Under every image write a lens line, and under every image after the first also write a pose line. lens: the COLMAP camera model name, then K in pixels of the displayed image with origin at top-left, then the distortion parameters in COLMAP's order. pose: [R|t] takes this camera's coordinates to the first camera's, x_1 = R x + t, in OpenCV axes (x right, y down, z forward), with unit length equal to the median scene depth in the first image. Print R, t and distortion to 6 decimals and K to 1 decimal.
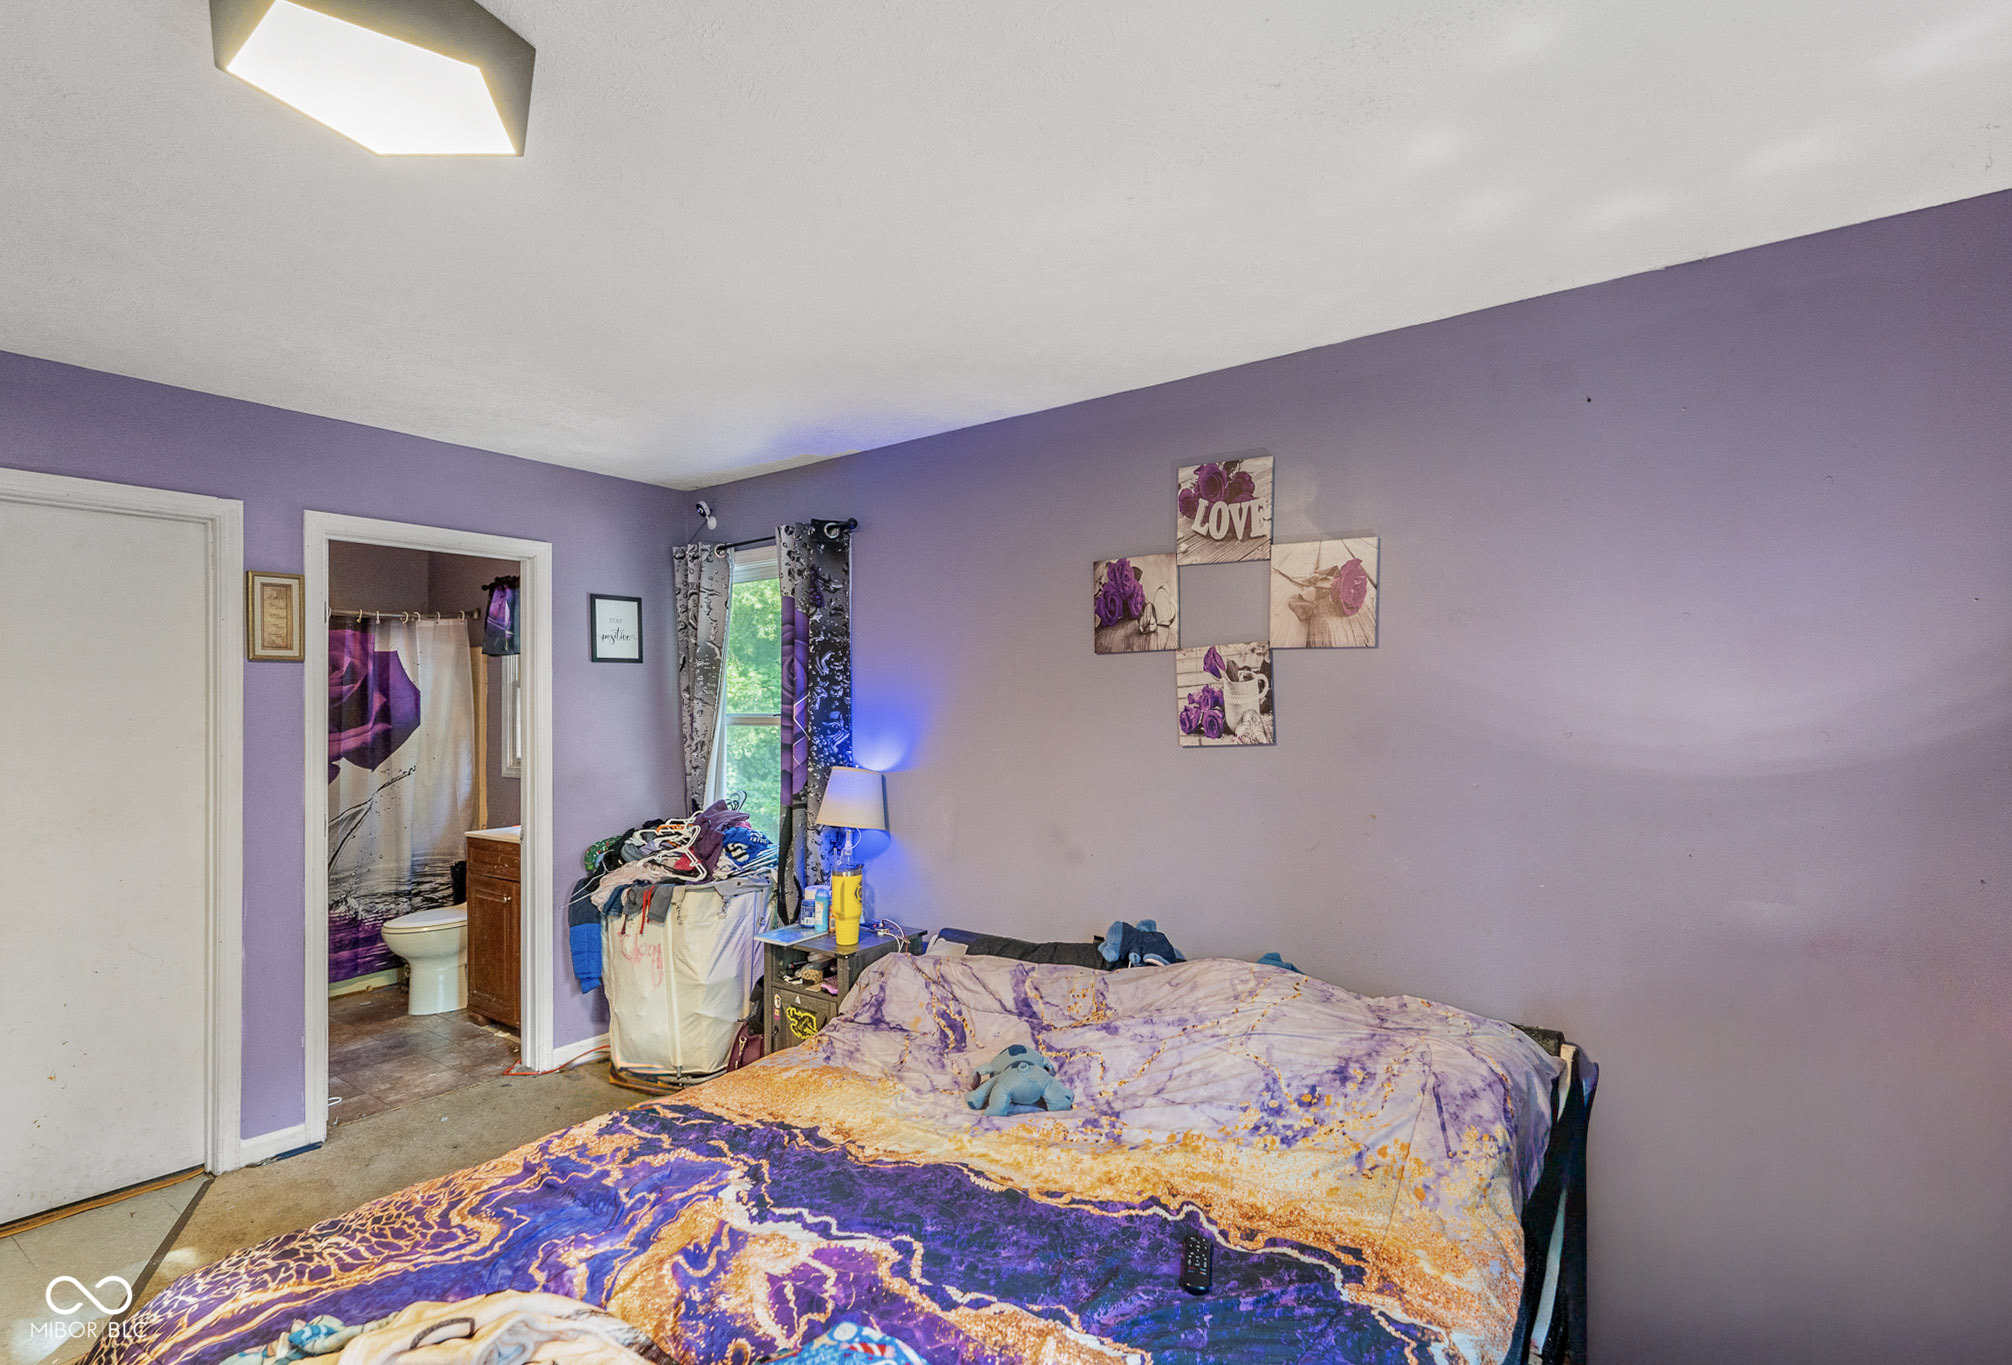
lens RADIAL K [[947.6, 0, 1002.6], [0, 947.6, 700.8], [0, 0, 1]] dist [0.000311, 0.000031]
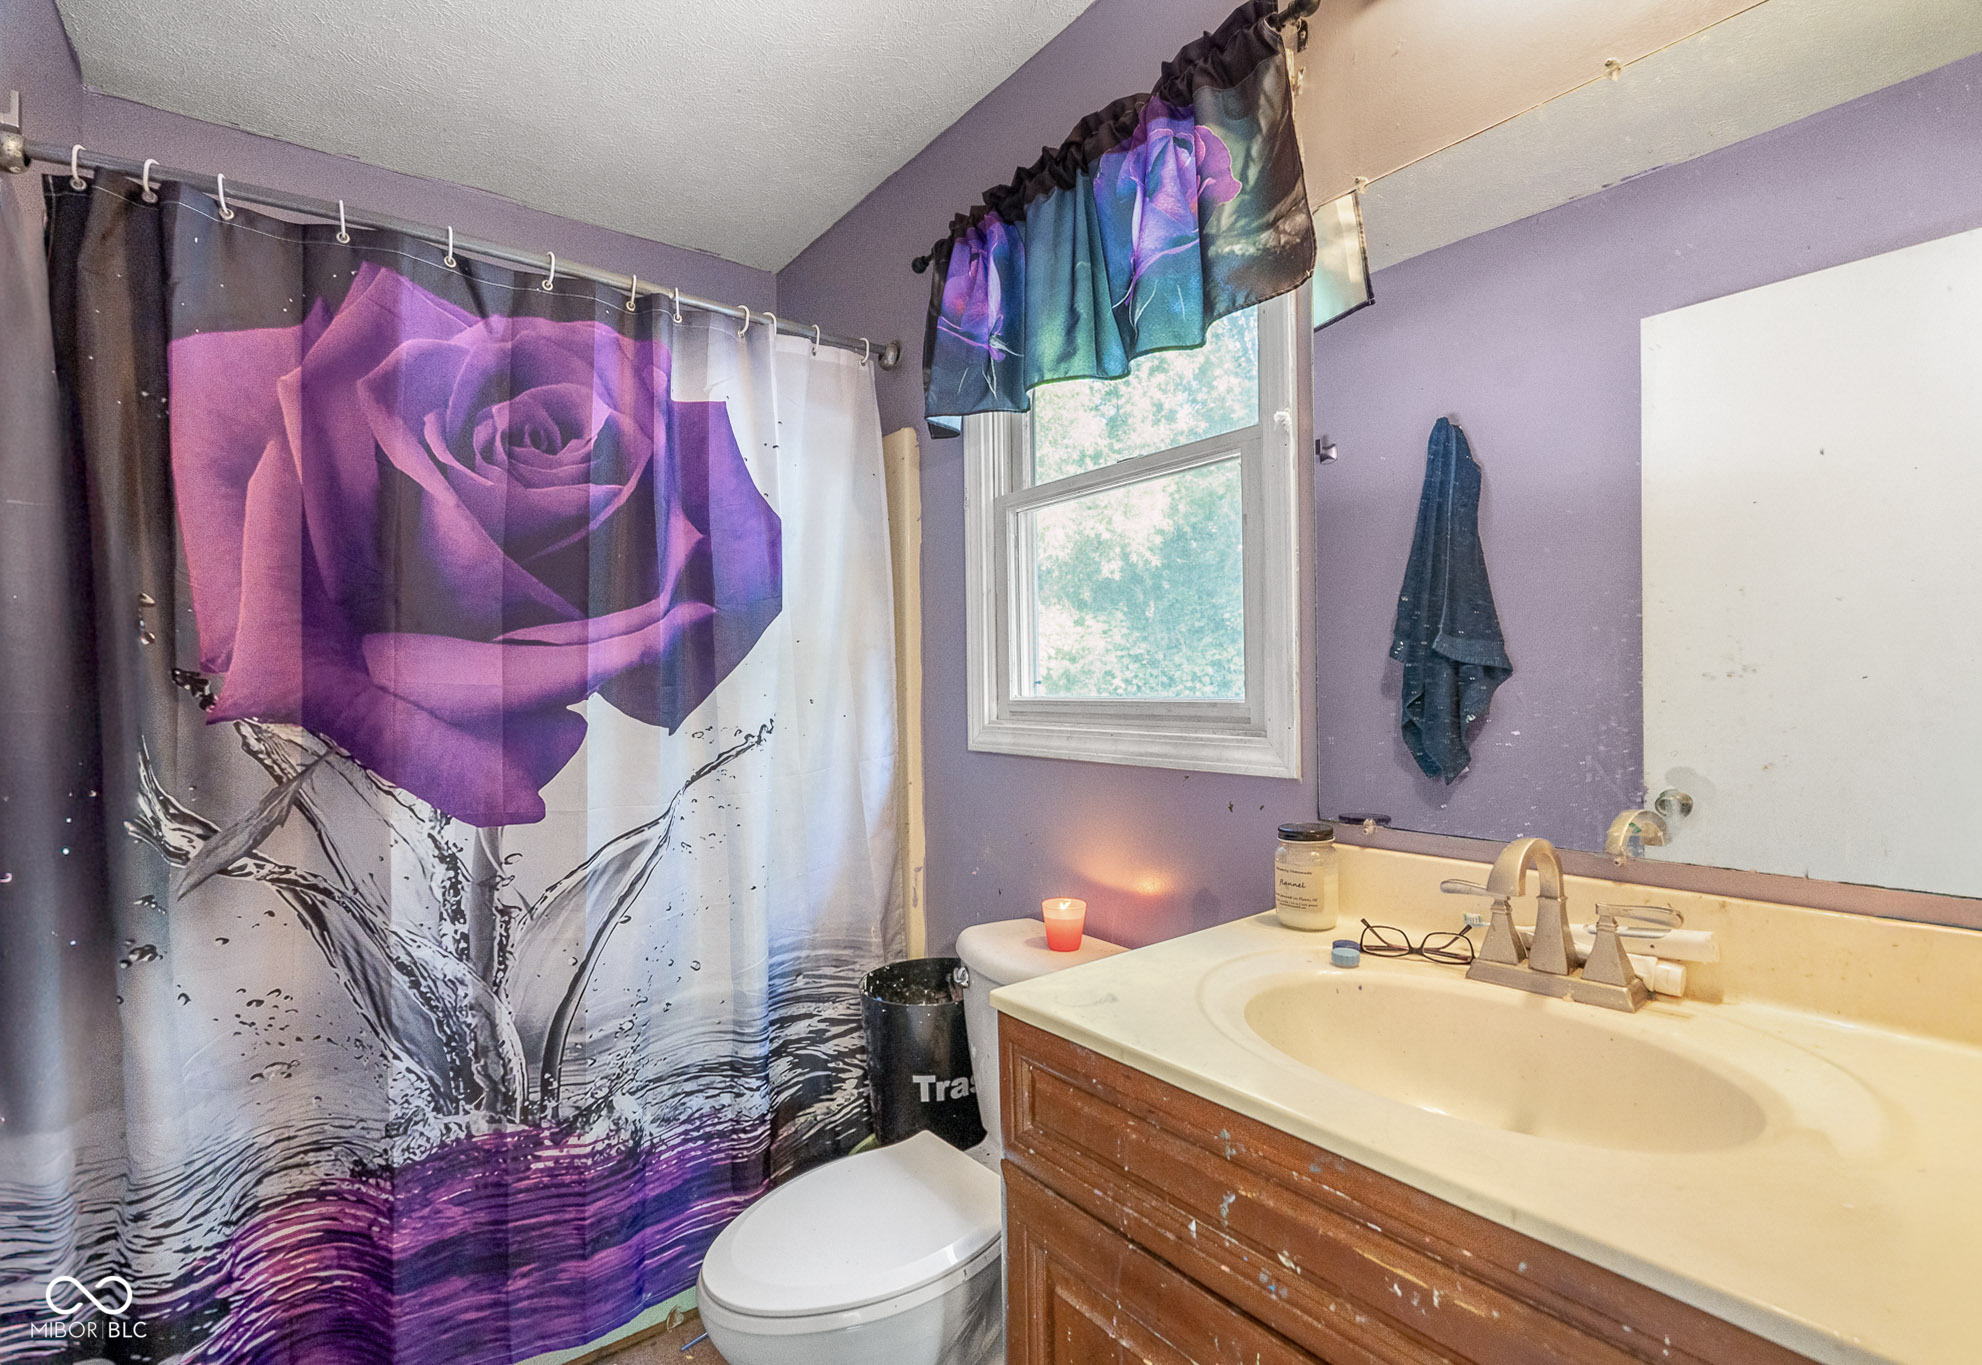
lens RADIAL K [[906.4, 0, 993.0], [0, 906.4, 679.9], [0, 0, 1]] dist [-0.003954, -0.000164]
pose [[0.963844, -0.012684, -0.266167, -0.448498], [0.014782, 0.999873, 0.005881, 0.053162], [0.266058, -0.009603, 0.963909, 0.690817]]
